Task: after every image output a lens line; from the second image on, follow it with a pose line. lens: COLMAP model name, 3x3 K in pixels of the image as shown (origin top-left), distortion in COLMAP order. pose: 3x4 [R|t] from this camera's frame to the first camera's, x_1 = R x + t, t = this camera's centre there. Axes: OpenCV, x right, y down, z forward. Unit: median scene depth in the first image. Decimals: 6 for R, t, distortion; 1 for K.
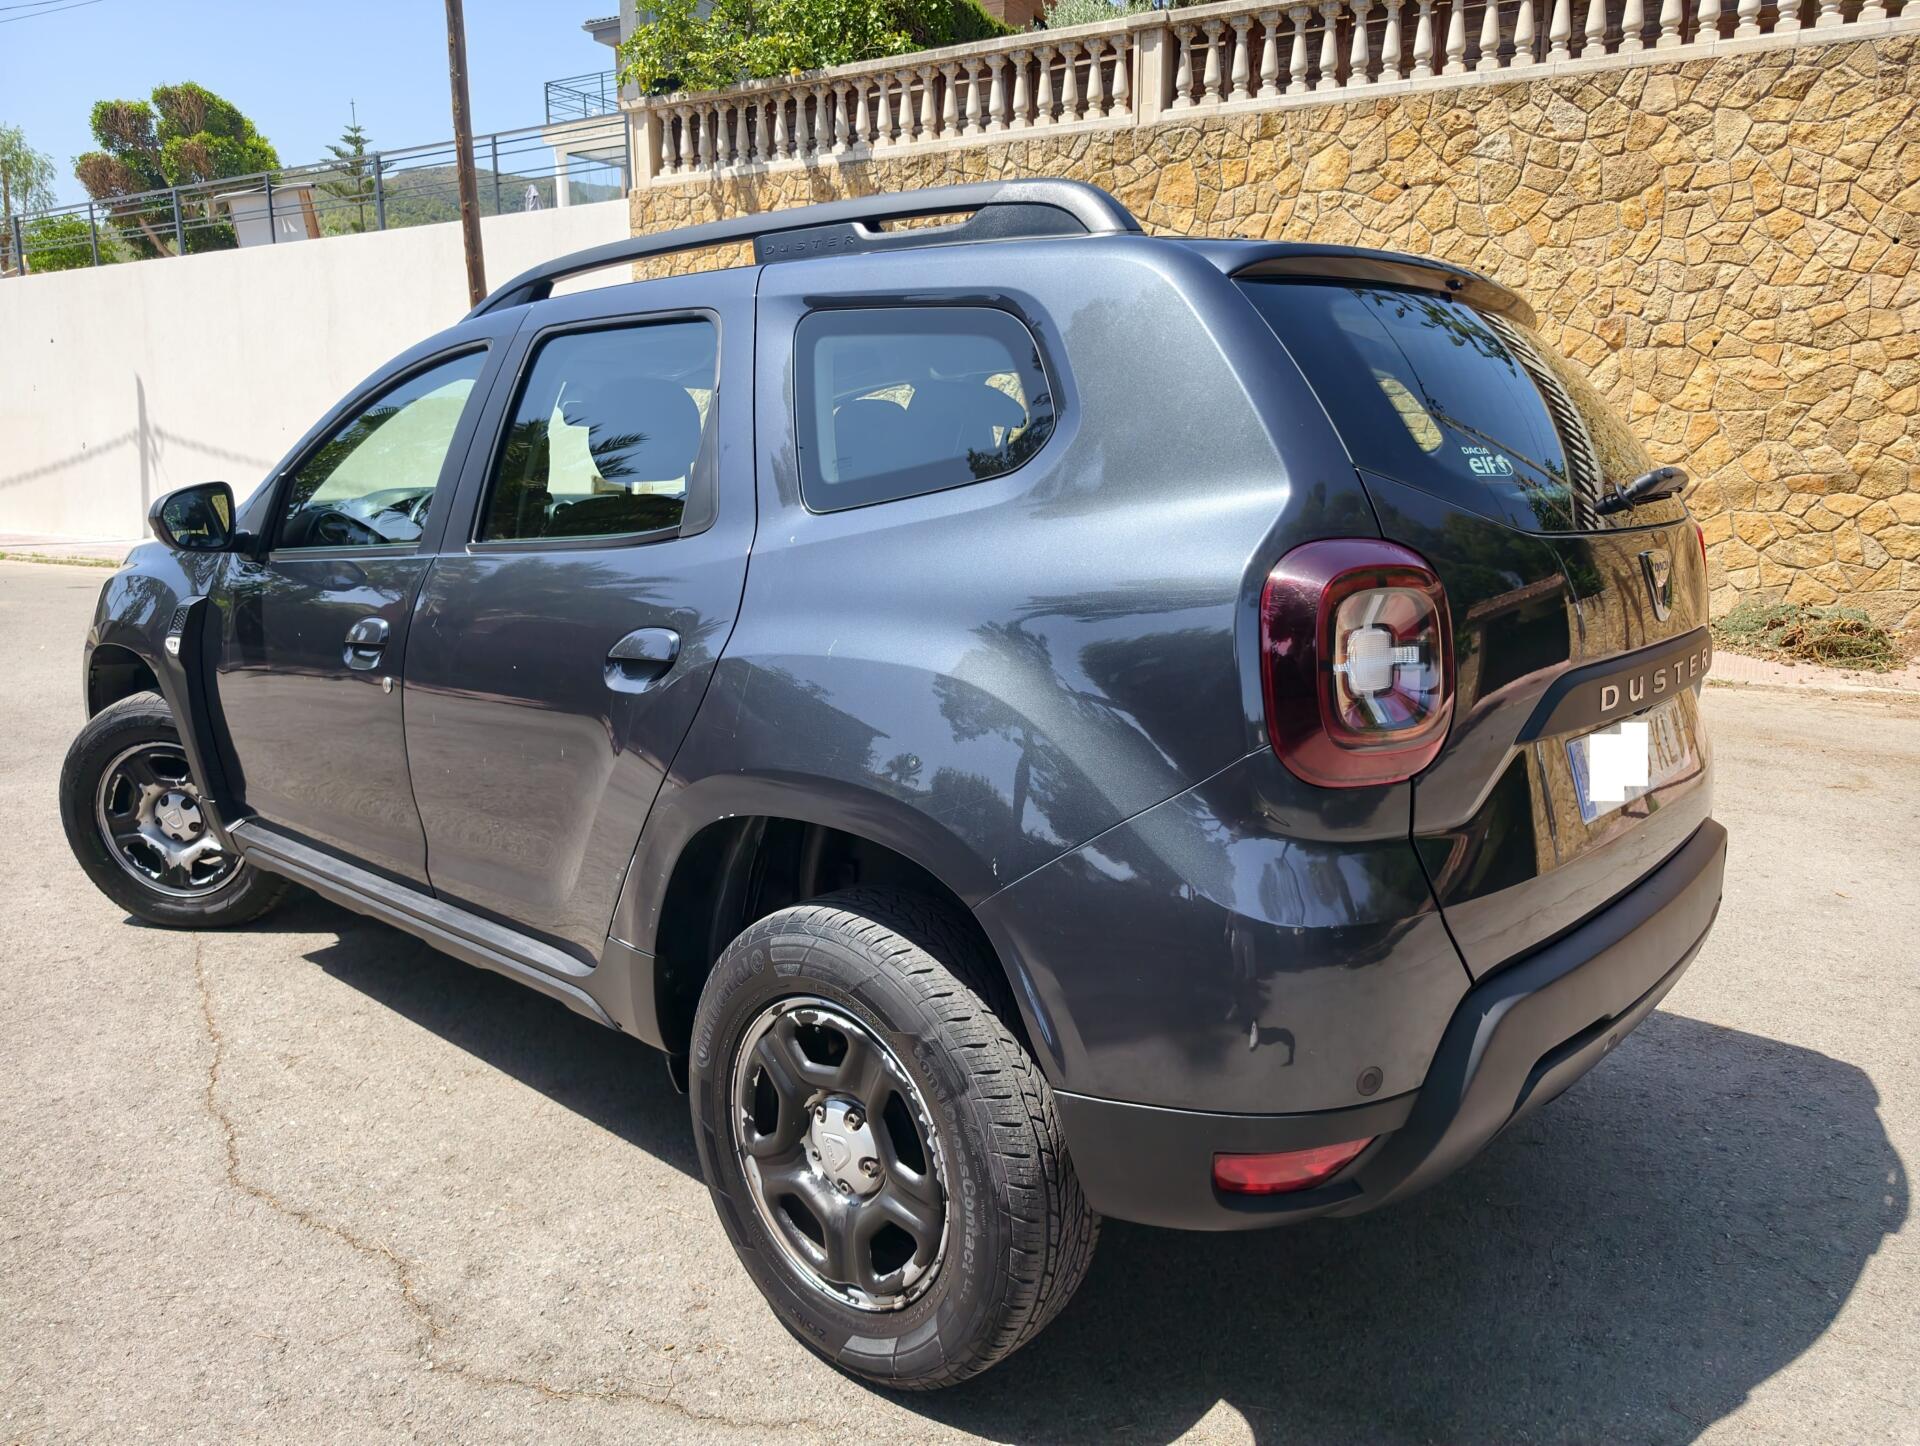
lens RADIAL K [[1316.8, 0, 956.1], [0, 1316.8, 728.6], [0, 0, 1]] dist [-0.008024, 0.008712]
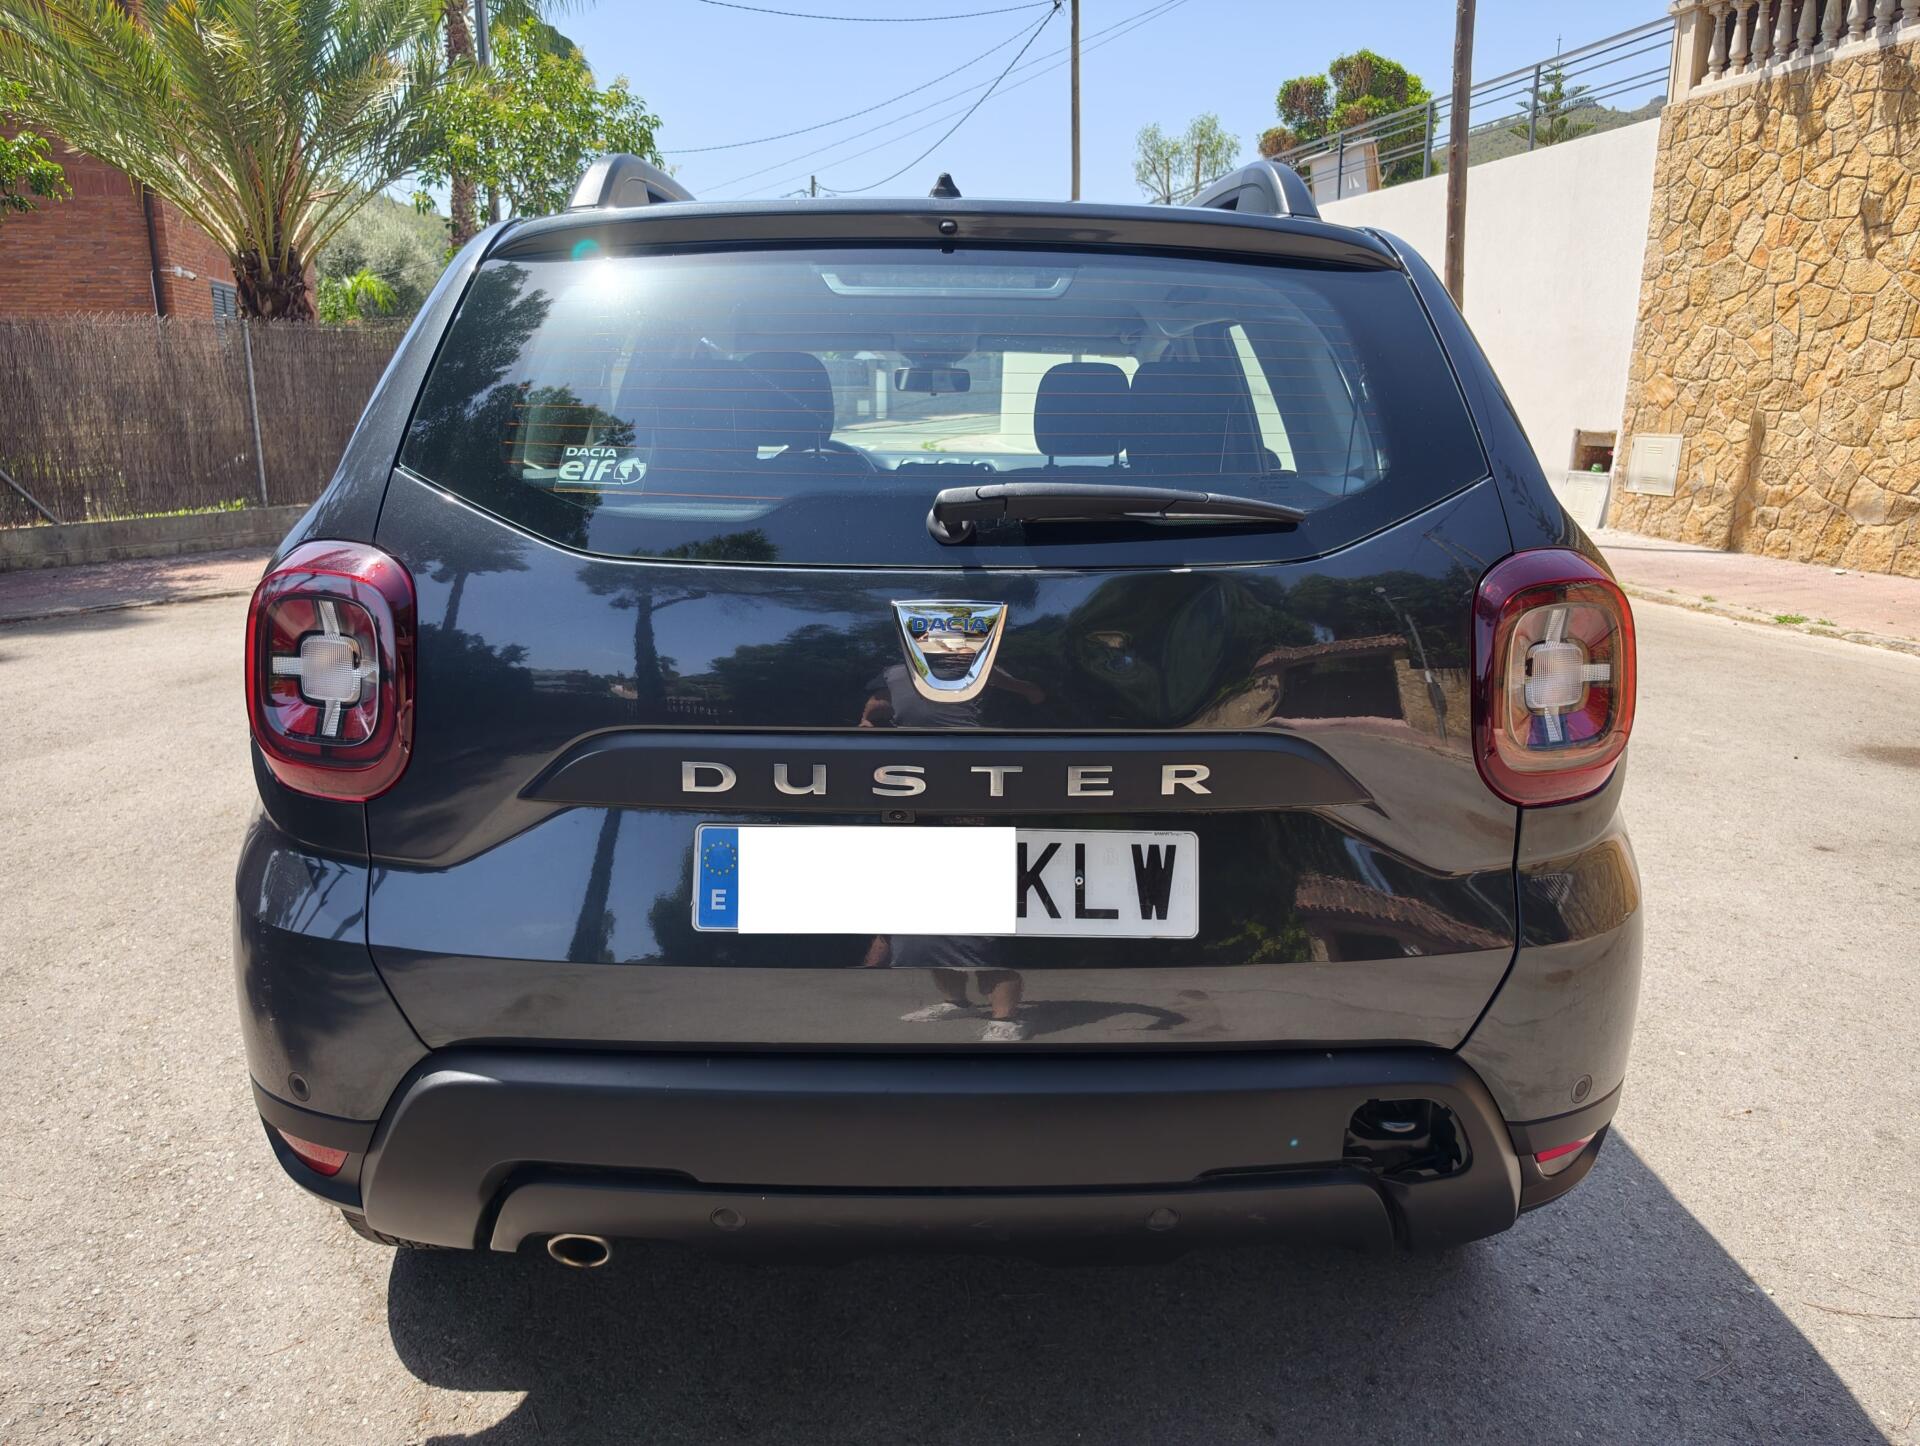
lens RADIAL K [[1316.8, 0, 959.8], [0, 1316.8, 728.5], [0, 0, 1]] dist [-0.008024, 0.008712]
pose [[0.689626, 0.193174, -0.697925, 0.181752], [-0.165206, 0.980318, 0.108093, -0.026279], [0.705069, 0.040758, 0.707966, 0.088991]]
